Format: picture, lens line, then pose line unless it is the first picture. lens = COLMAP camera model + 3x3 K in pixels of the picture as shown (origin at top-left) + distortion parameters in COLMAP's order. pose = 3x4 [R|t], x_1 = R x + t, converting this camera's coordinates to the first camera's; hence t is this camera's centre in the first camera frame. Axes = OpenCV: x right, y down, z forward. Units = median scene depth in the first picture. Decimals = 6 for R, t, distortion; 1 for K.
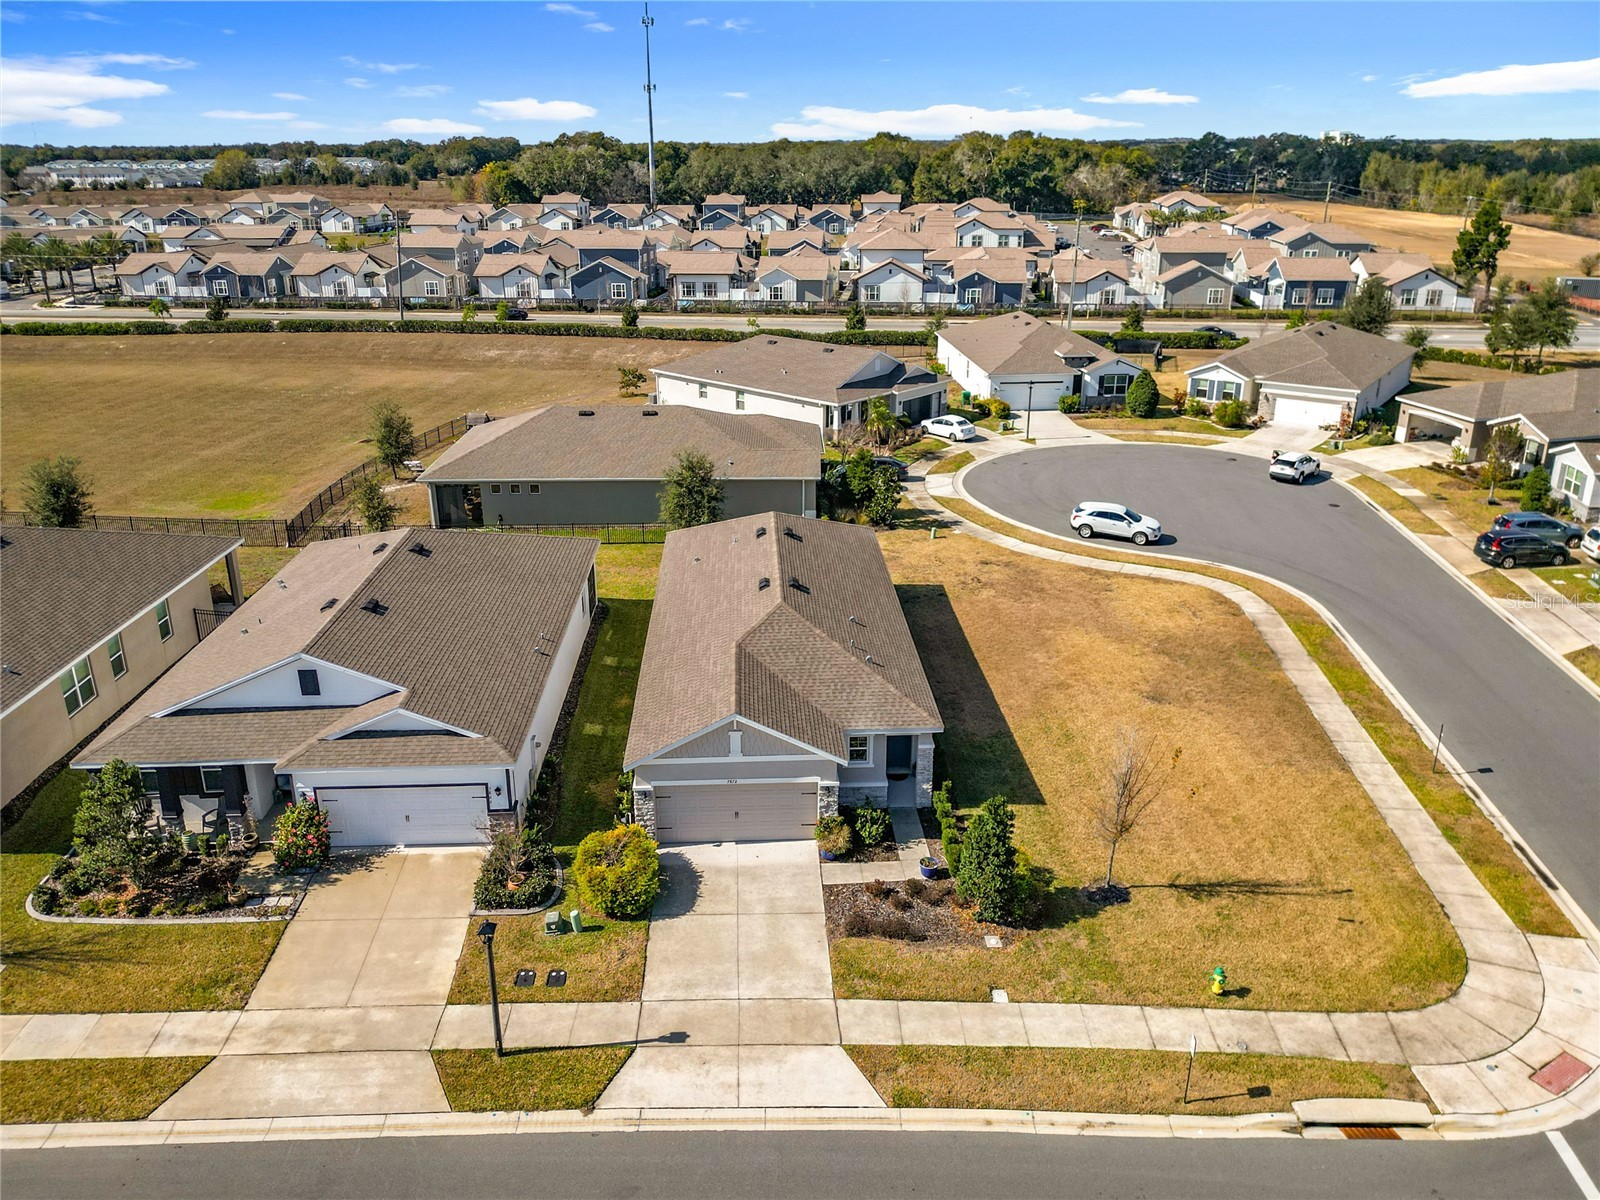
lens RADIAL K [[1171.7, 0, 800.0], [0, 1171.7, 600.0], [0, 0, 1]] dist [0.005740, 0.000419]
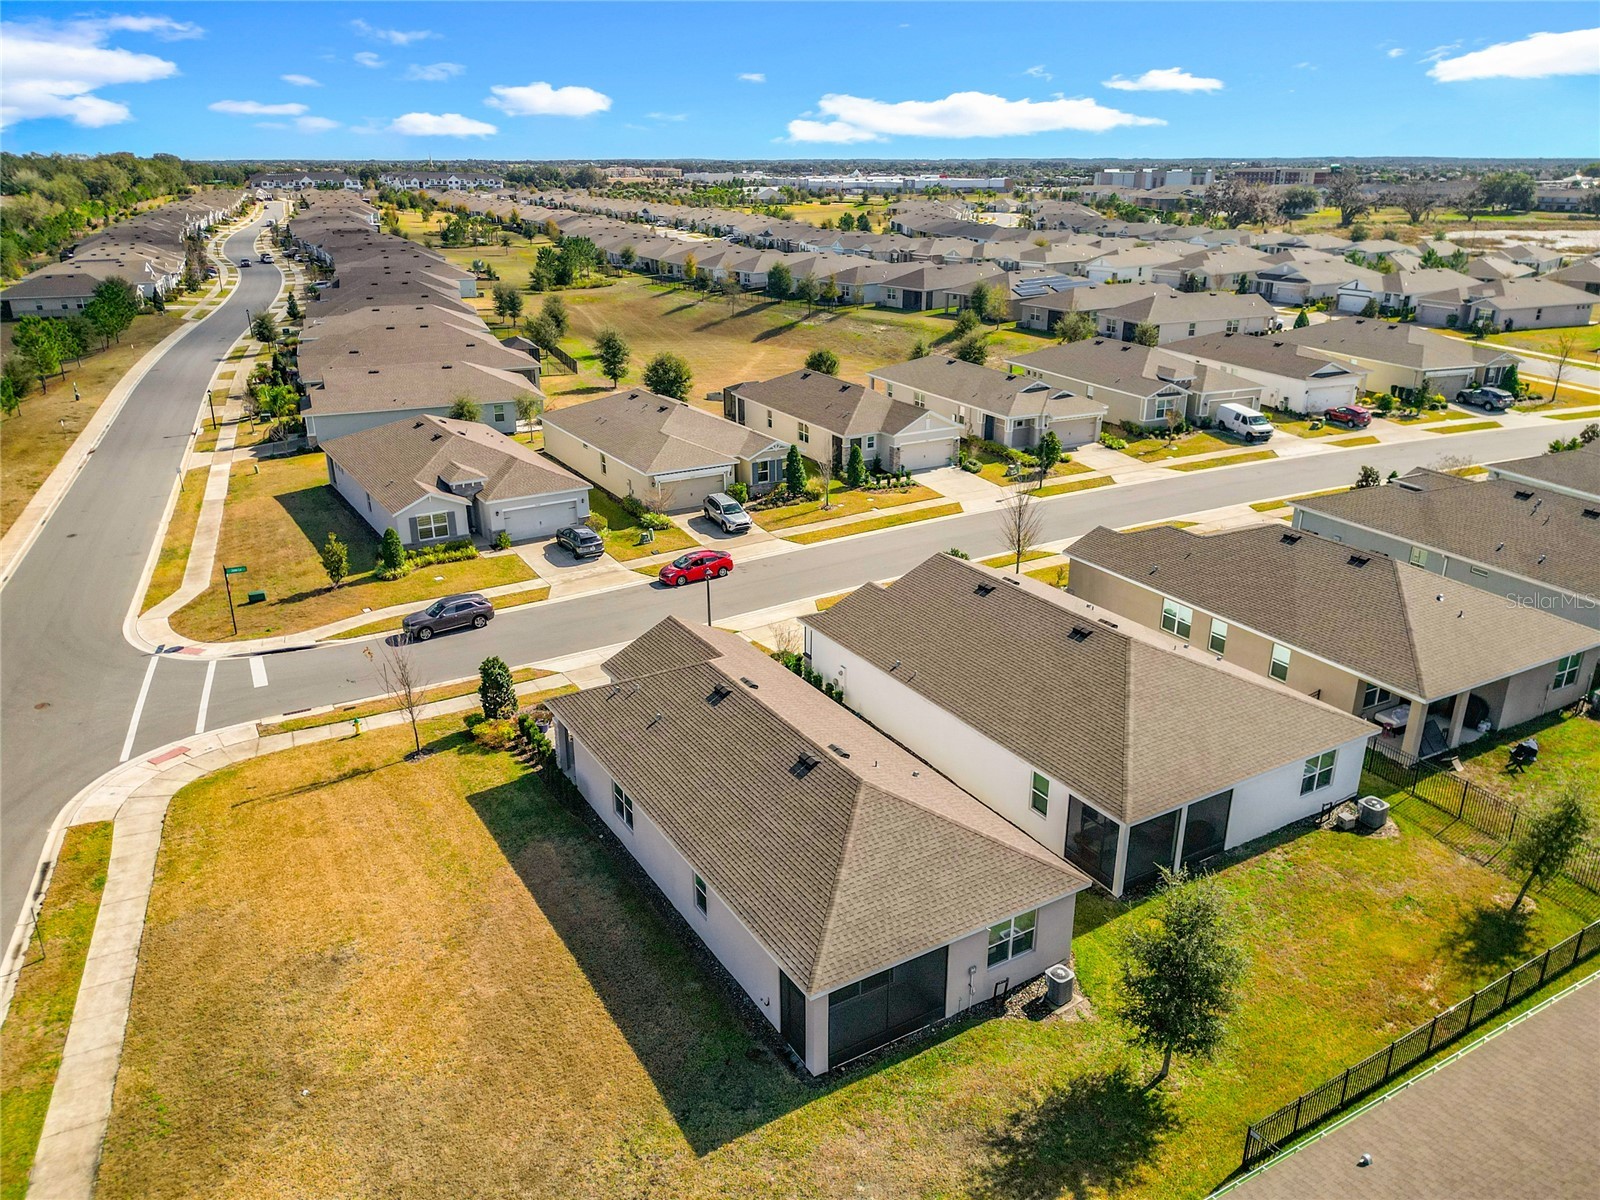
lens RADIAL K [[1171.7, 0, 800.0], [0, 1171.7, 600.0], [0, 0, 1]] dist [0.005740, 0.000419]
pose [[-0.880111, 0.170202, -0.443211, 0.452038], [-0.172930, 0.754478, 0.633133, -0.893182], [0.442154, 0.633872, -0.634592, 1.984623]]
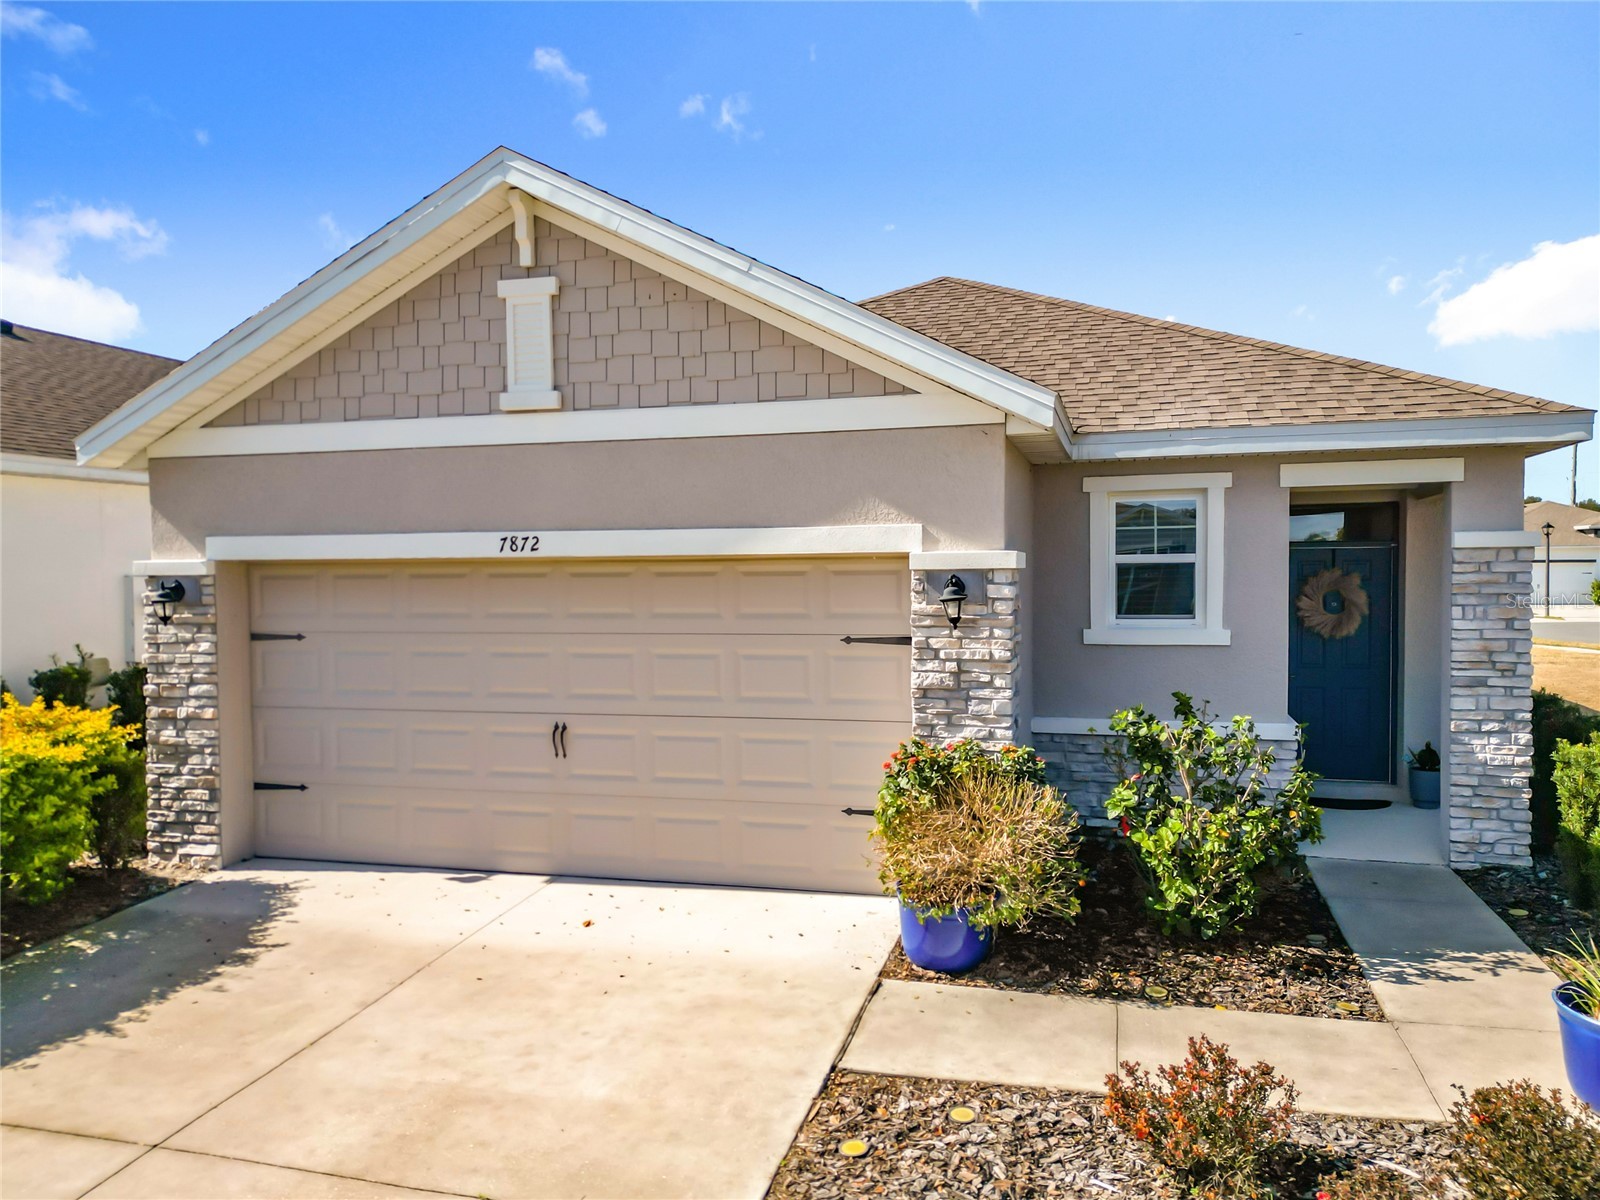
lens RADIAL K [[1153.6, 0, 820.7], [0, 1153.6, 646.0], [0, 0, 1]] dist [0.038750, -0.002407]
pose [[0.949645, 0.006695, -0.313257, 0.062906], [-0.102369, 0.951537, -0.289997, 0.231378], [0.296134, 0.307462, 0.904307, 0.835568]]
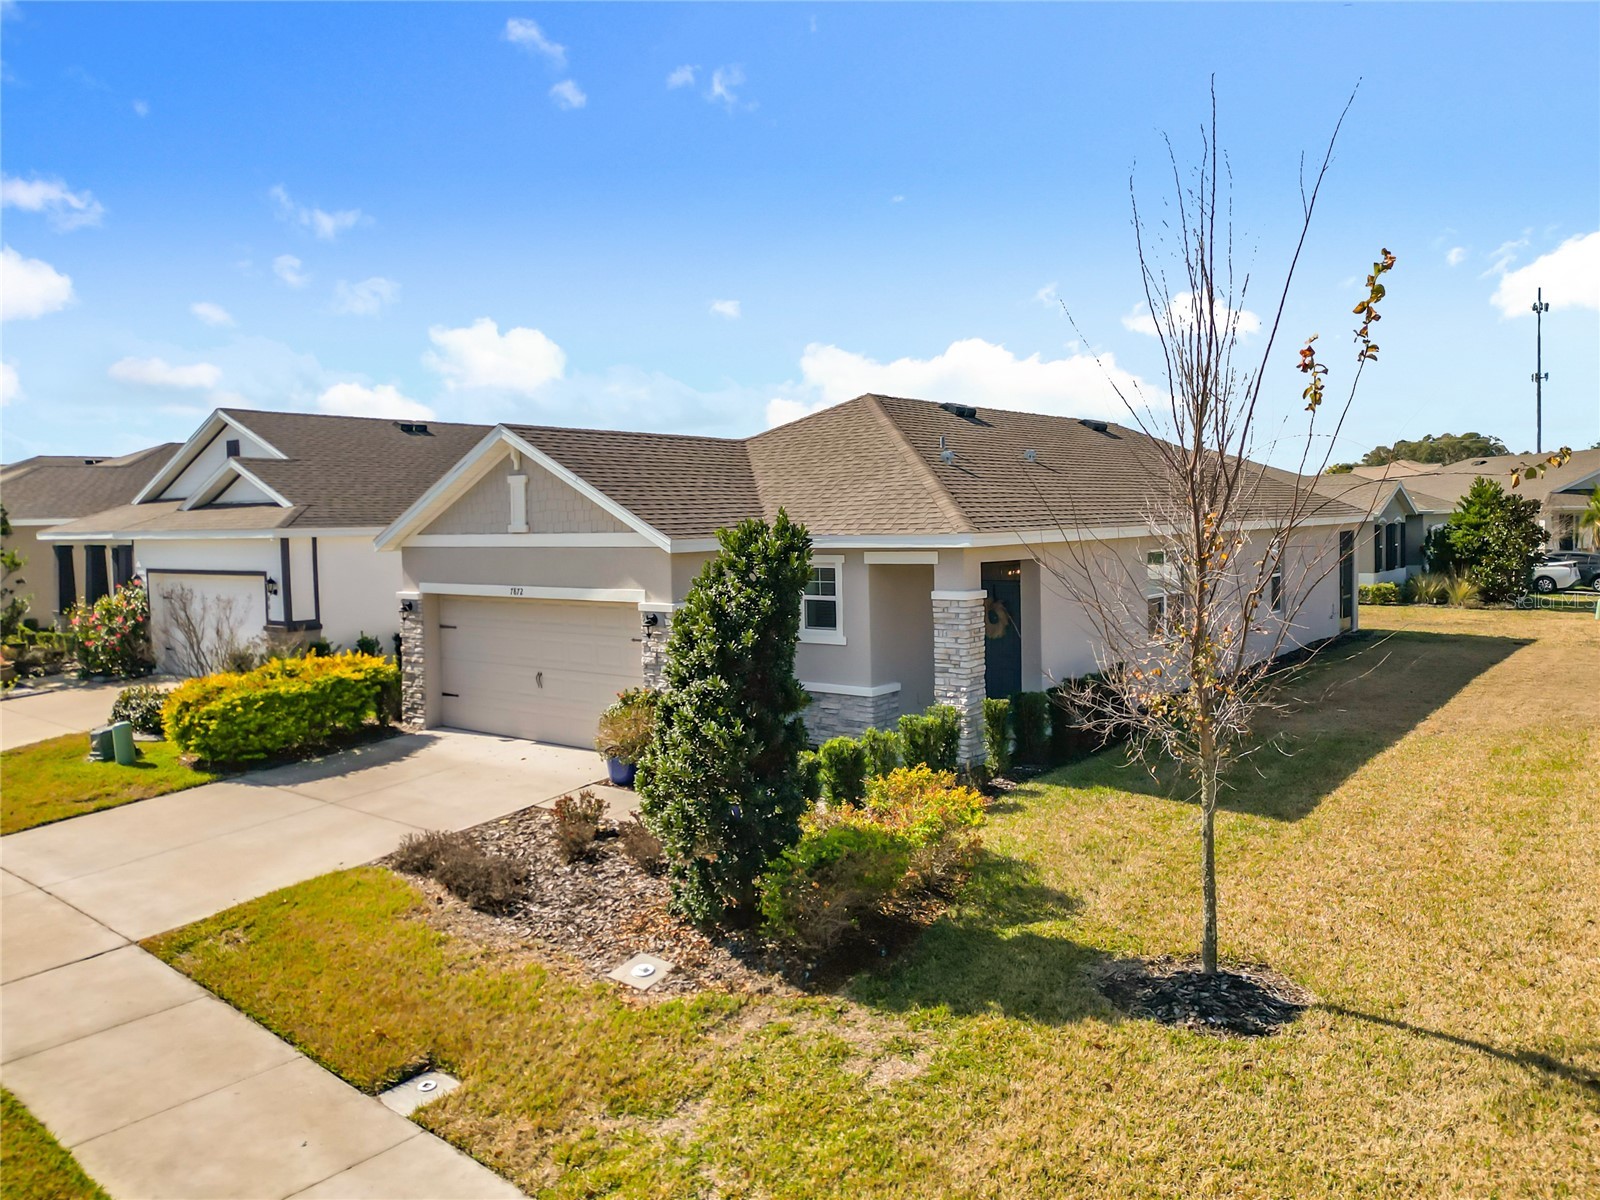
lens RADIAL K [[1171.7, 0, 800.0], [0, 1171.7, 600.0], [0, 0, 1]] dist [0.005740, 0.000419]
pose [[0.752910, 0.027839, -0.657535, 0.353690], [-0.218507, 0.953004, -0.209852, 0.236784], [0.620791, 0.301676, 0.723609, 0.728126]]
